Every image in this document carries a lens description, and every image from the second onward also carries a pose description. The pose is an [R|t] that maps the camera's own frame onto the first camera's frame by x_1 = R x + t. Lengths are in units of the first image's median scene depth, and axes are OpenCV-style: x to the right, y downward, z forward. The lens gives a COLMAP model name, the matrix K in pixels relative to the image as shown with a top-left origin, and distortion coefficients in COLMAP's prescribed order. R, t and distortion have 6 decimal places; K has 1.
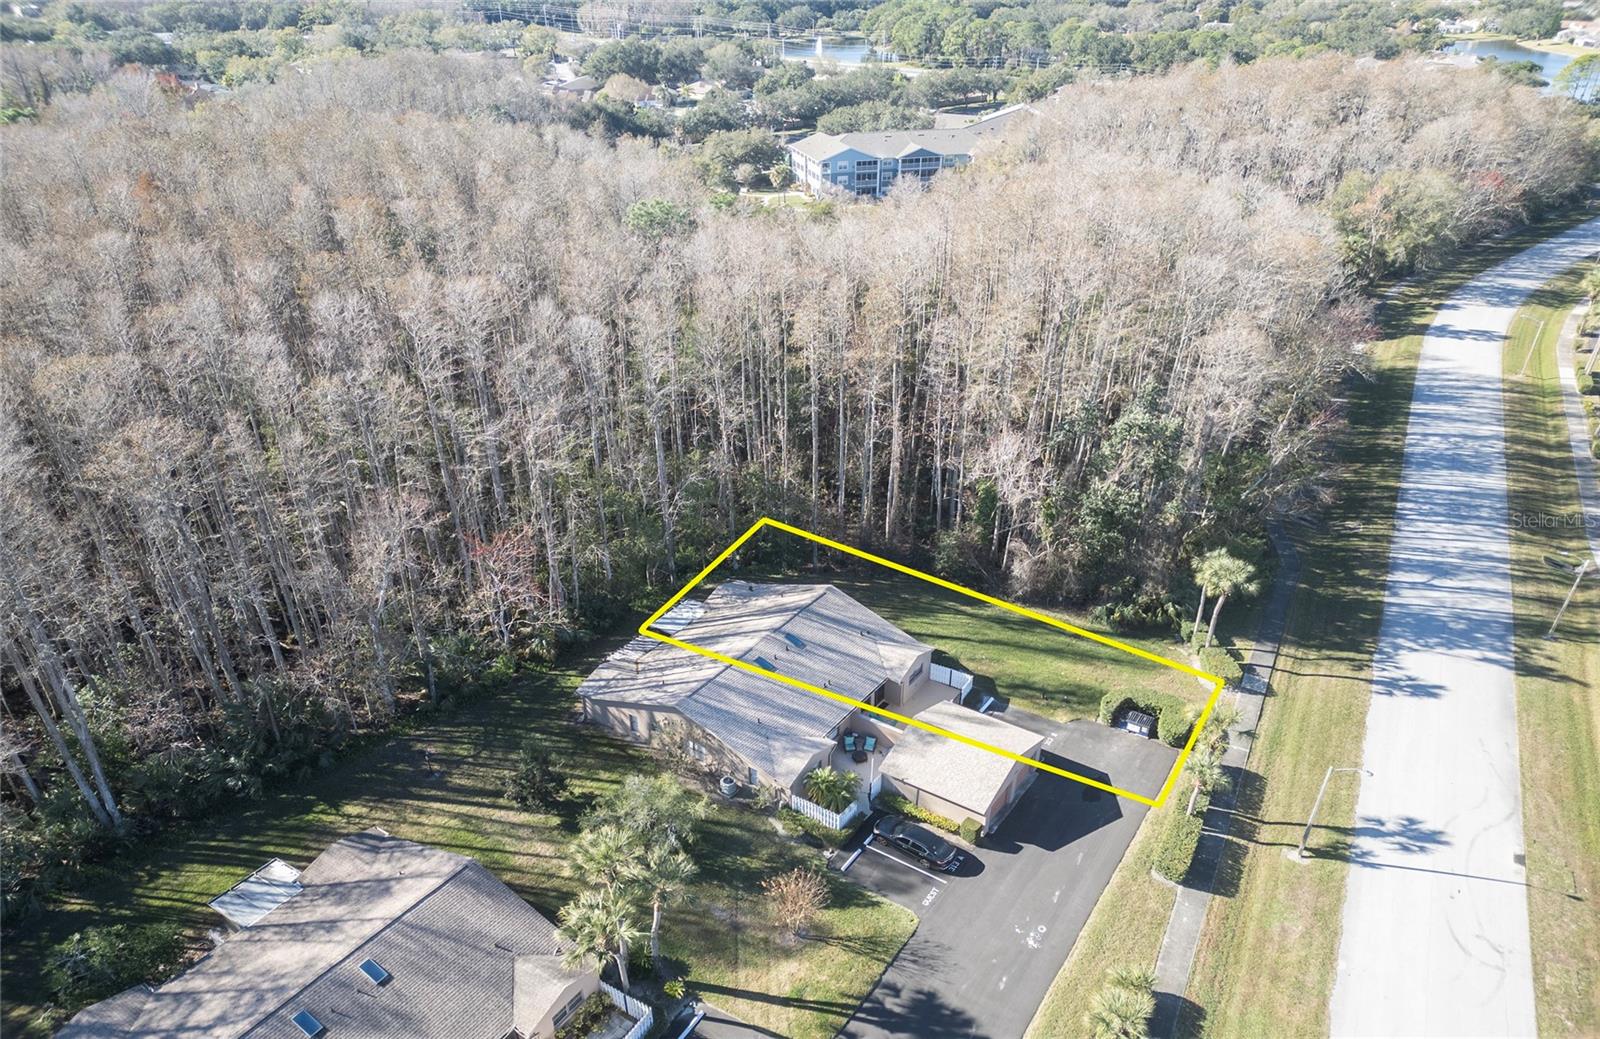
lens RADIAL K [[1132.3, 0, 810.7], [0, 1132.3, 575.4], [0, 0, 1]] dist [0.061294, -0.043766]
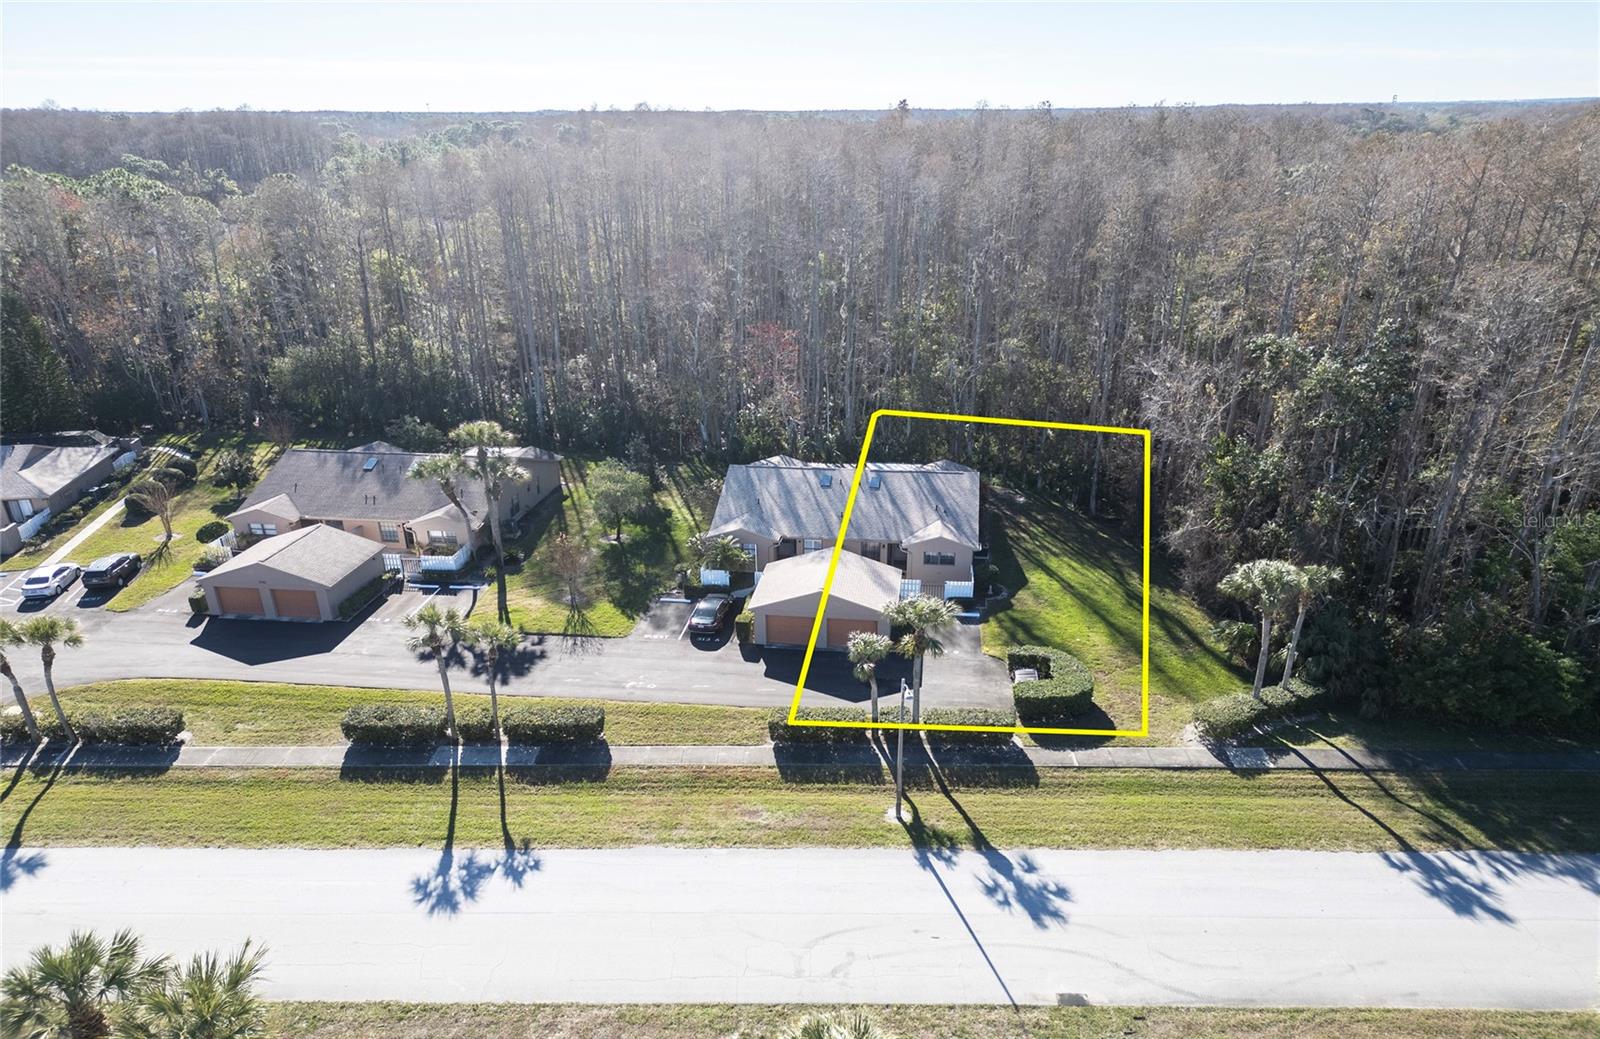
lens RADIAL K [[1132.3, 0, 796.1], [0, 1132.3, 526.7], [0, 0, 1]] dist [0.061294, -0.043766]
pose [[0.438632, 0.302032, -0.846391, 0.823851], [-0.434319, 0.895780, 0.094576, 0.027204], [0.786746, 0.326120, 0.524097, 0.414264]]
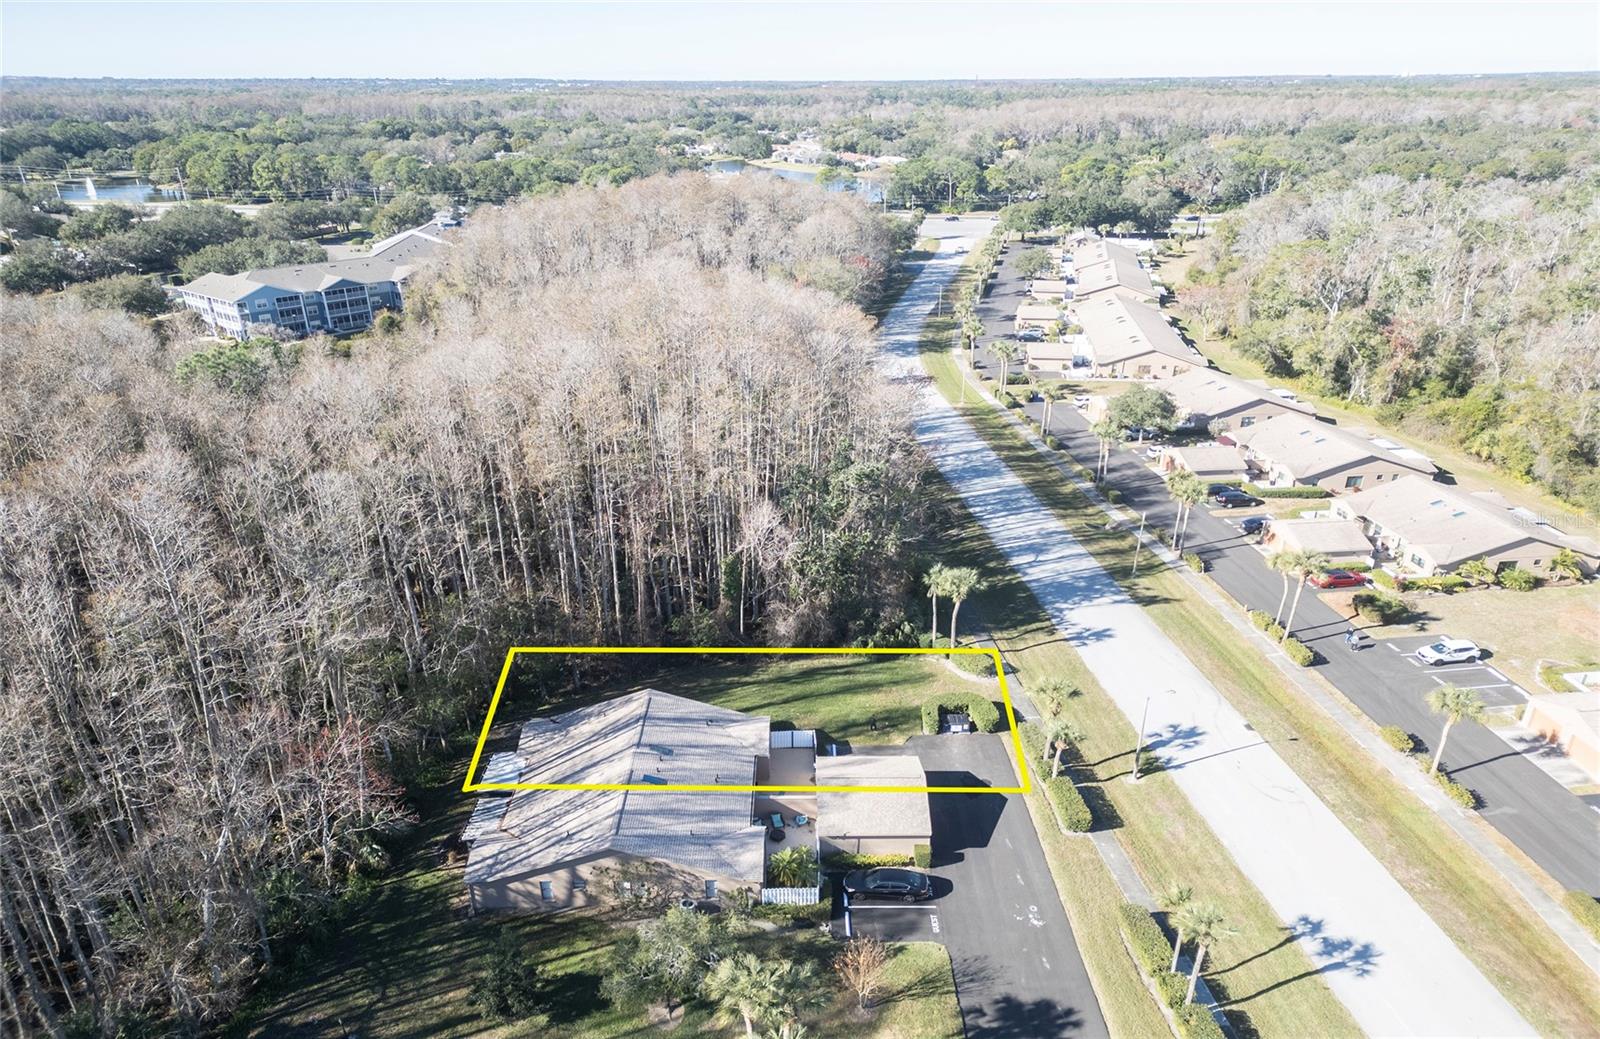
lens RADIAL K [[1132.3, 0, 799.3], [0, 1132.3, 522.3], [0, 0, 1]] dist [0.061294, -0.043766]
pose [[0.828317, -0.206740, 0.520720, -0.381728], [0.275480, 0.959602, -0.057221, -0.040613], [-0.487854, 0.190845, 0.851808, 0.068306]]
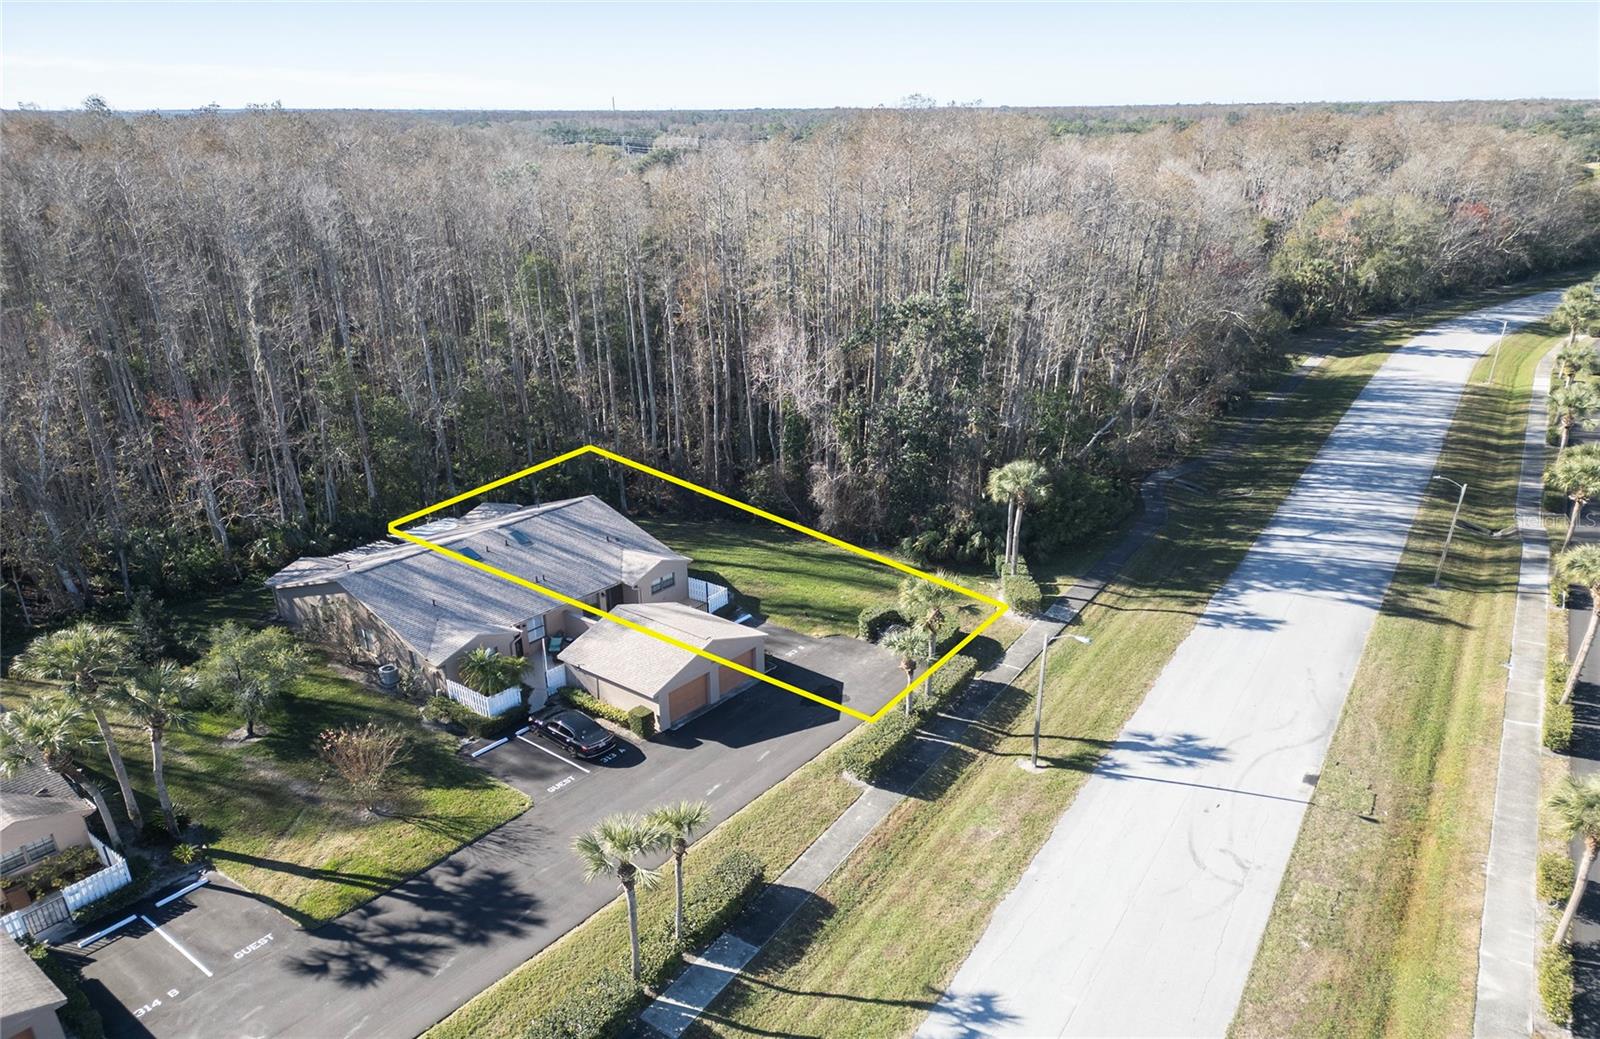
lens RADIAL K [[1132.3, 0, 801.2], [0, 1132.3, 528.1], [0, 0, 1]] dist [0.061294, -0.043766]
pose [[0.995911, 0.025133, -0.086770, 0.276519], [-0.038403, 0.987193, -0.154841, 0.177332], [0.081767, 0.157540, 0.984122, 0.140933]]
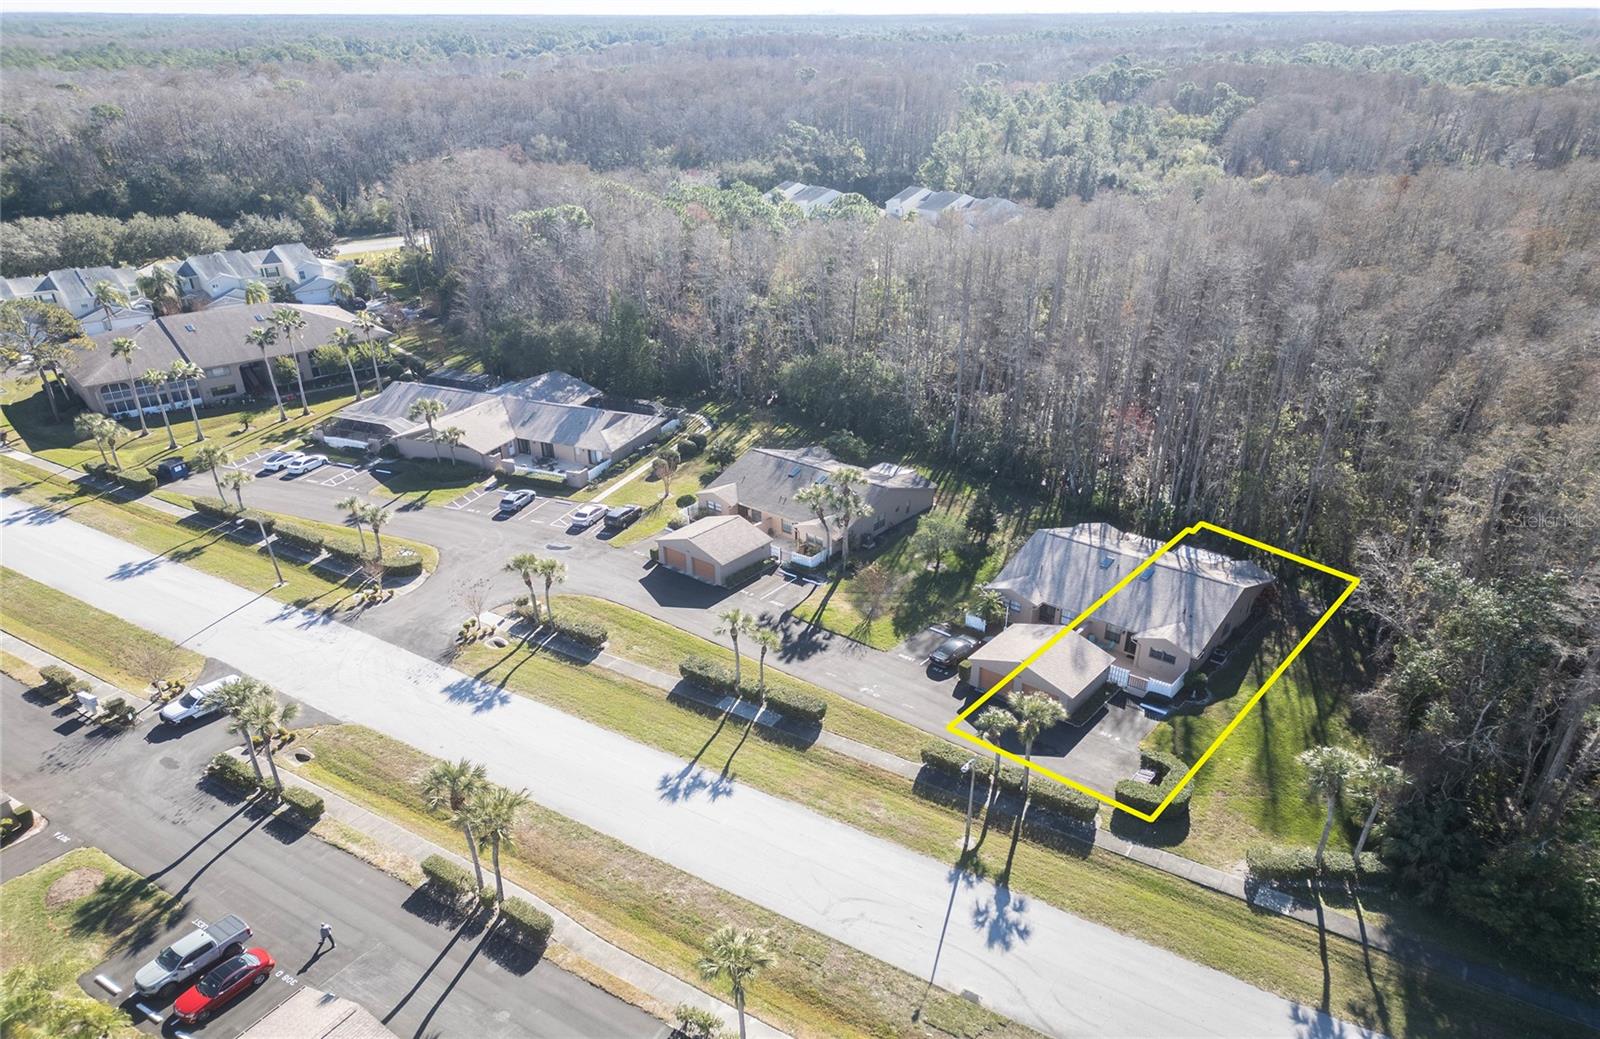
lens RADIAL K [[1132.3, 0, 801.2], [0, 1132.3, 520.9], [0, 0, 1]] dist [0.061294, -0.043766]
pose [[-0.088508, 0.395838, -0.914045, 1.087394], [-0.489939, 0.781666, 0.385951, -0.271412], [0.867252, 0.481986, 0.124753, 0.500290]]
